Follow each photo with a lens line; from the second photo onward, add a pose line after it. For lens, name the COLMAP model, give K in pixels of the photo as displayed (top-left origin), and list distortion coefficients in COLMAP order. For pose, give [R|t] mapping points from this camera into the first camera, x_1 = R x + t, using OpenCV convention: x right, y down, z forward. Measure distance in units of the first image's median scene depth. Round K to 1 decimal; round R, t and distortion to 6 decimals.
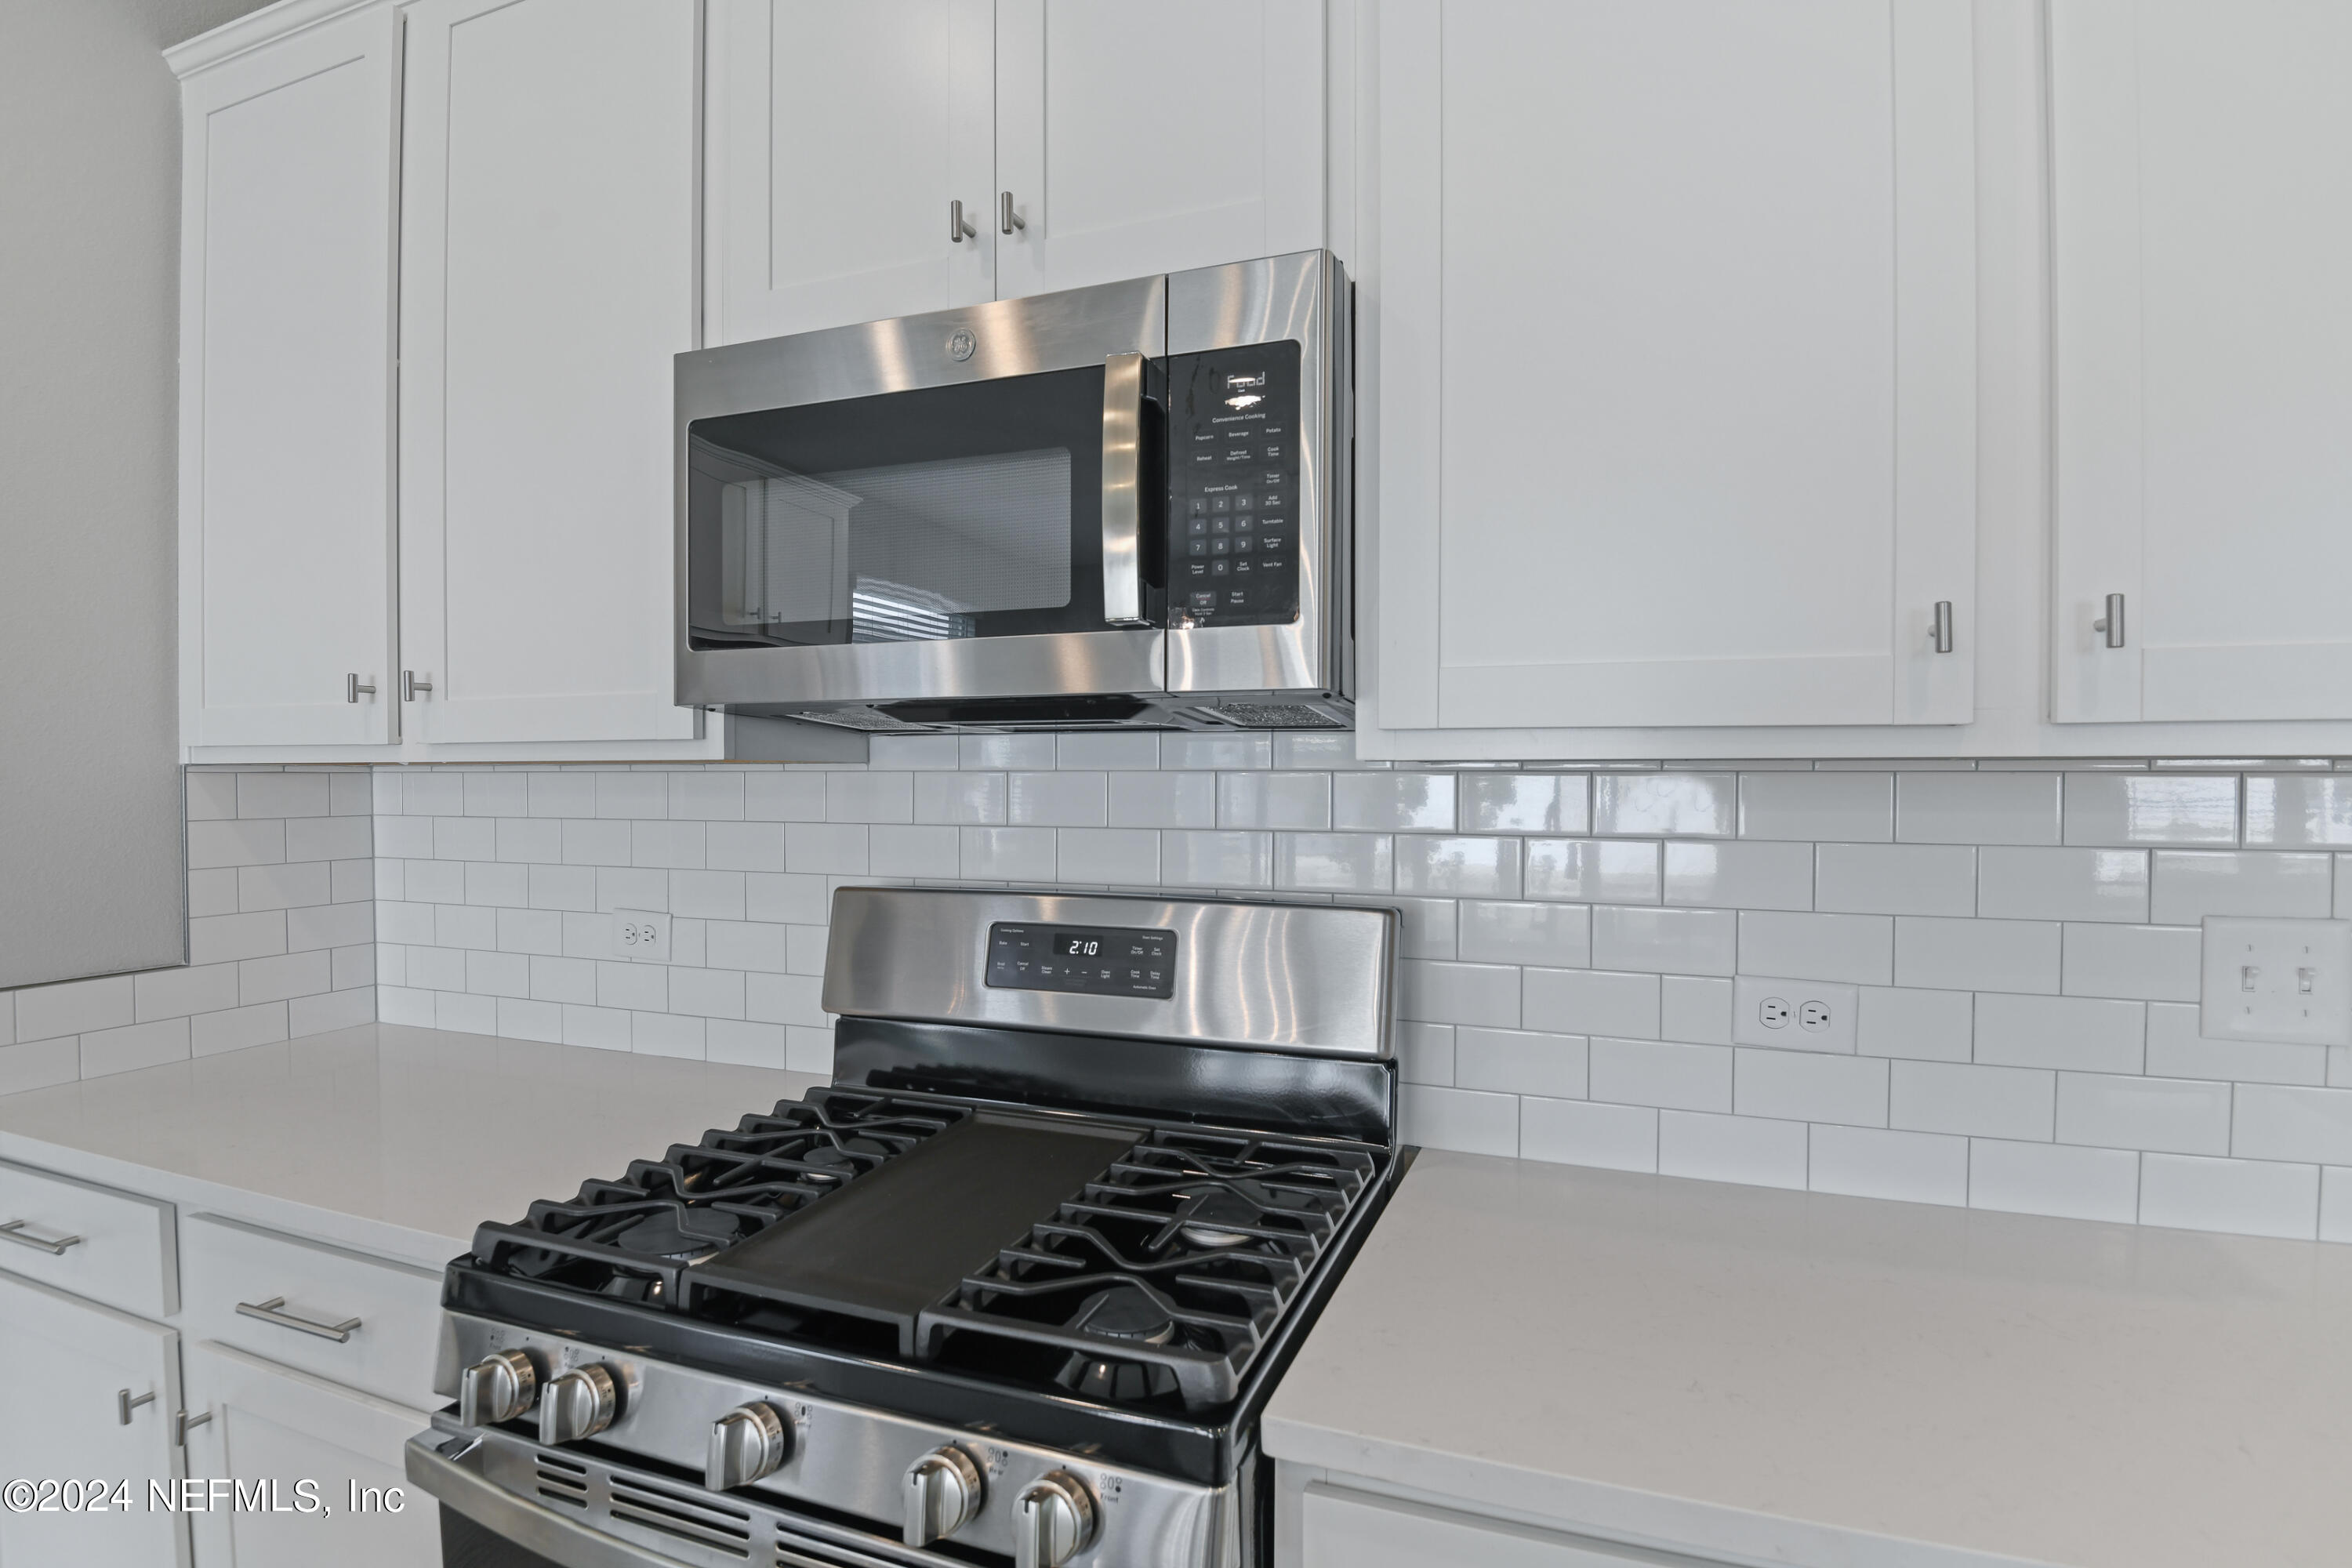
lens RADIAL K [[1205.5, 0, 1174.5], [0, 1205.5, 796.7], [0, 0, 1]] dist [-0.025086, -0.003434]
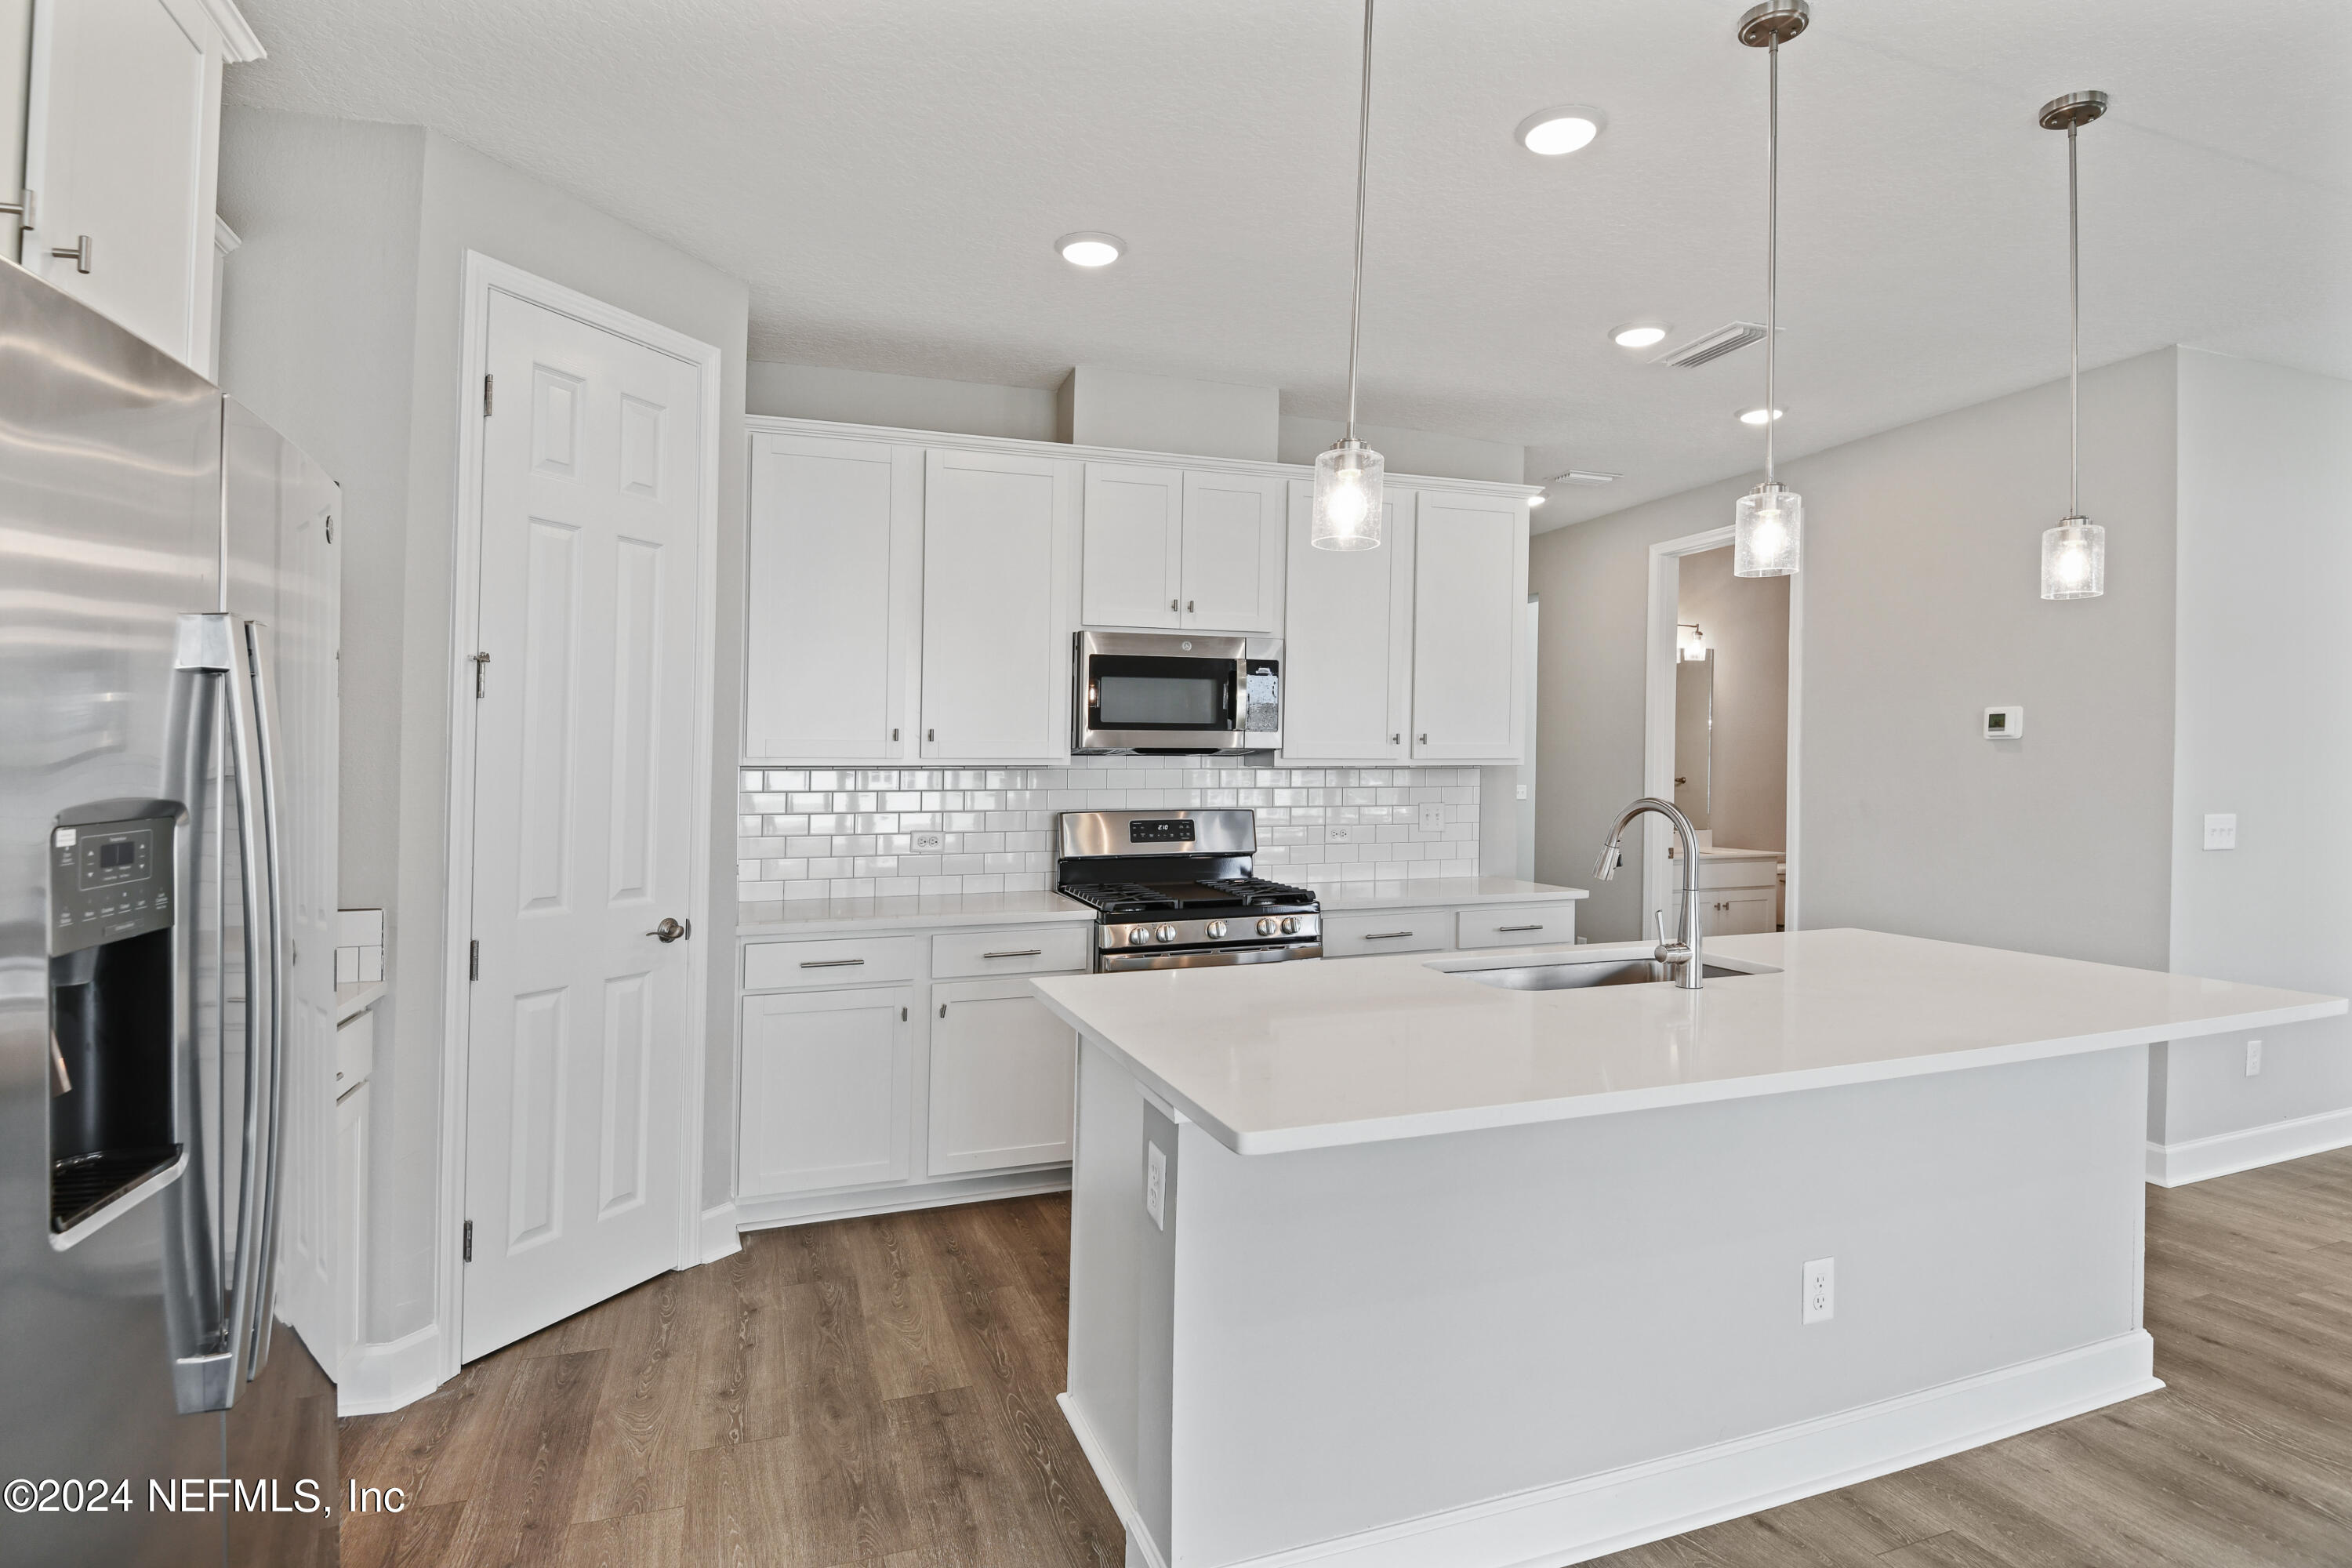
lens RADIAL K [[1205.5, 0, 1193.9], [0, 1205.5, 779.1], [0, 0, 1]] dist [-0.025086, -0.003434]
pose [[0.746500, -0.008420, 0.665332, -2.145904], [0.013395, 0.999907, -0.002375, 0.014283], [-0.665250, 0.010685, 0.746544, -1.386891]]
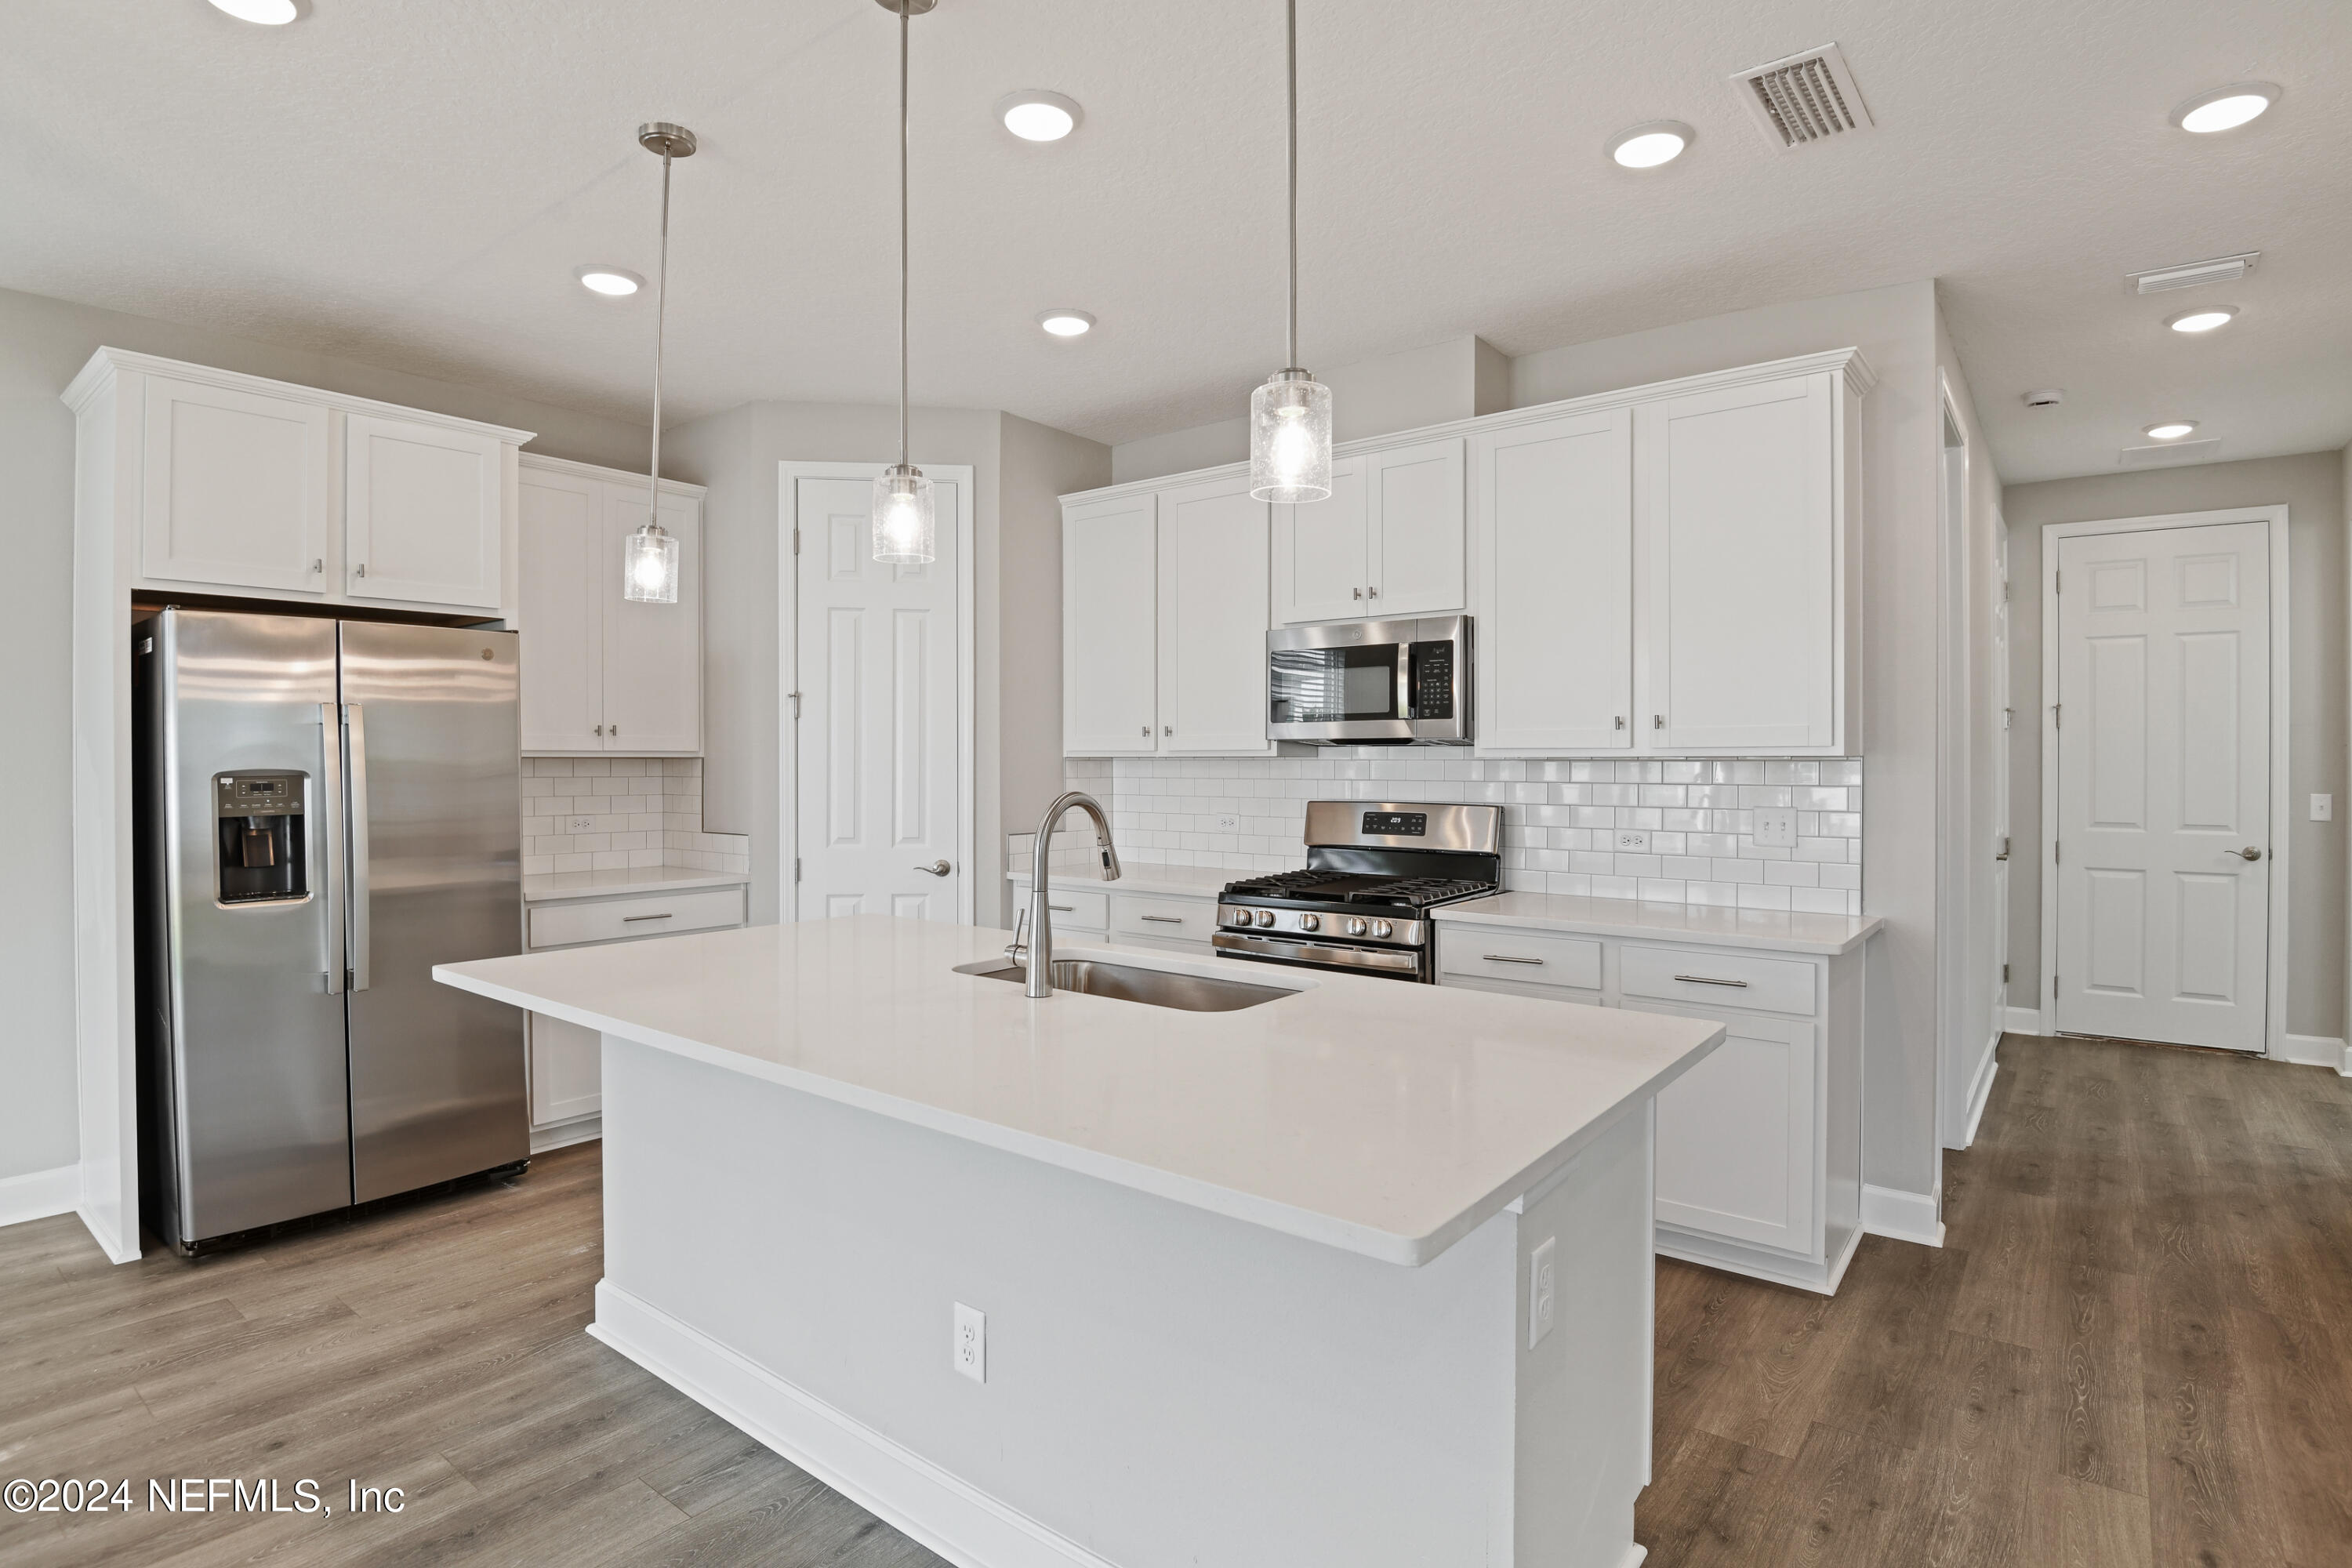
lens RADIAL K [[1205.5, 0, 1184.8], [0, 1205.5, 768.0], [0, 0, 1]] dist [-0.025086, -0.003434]
pose [[0.960299, 0.000696, -0.278971, 0.264827], [-0.003645, 0.999943, -0.010055, 0.031083], [0.278948, 0.010672, 0.960247, -2.086405]]
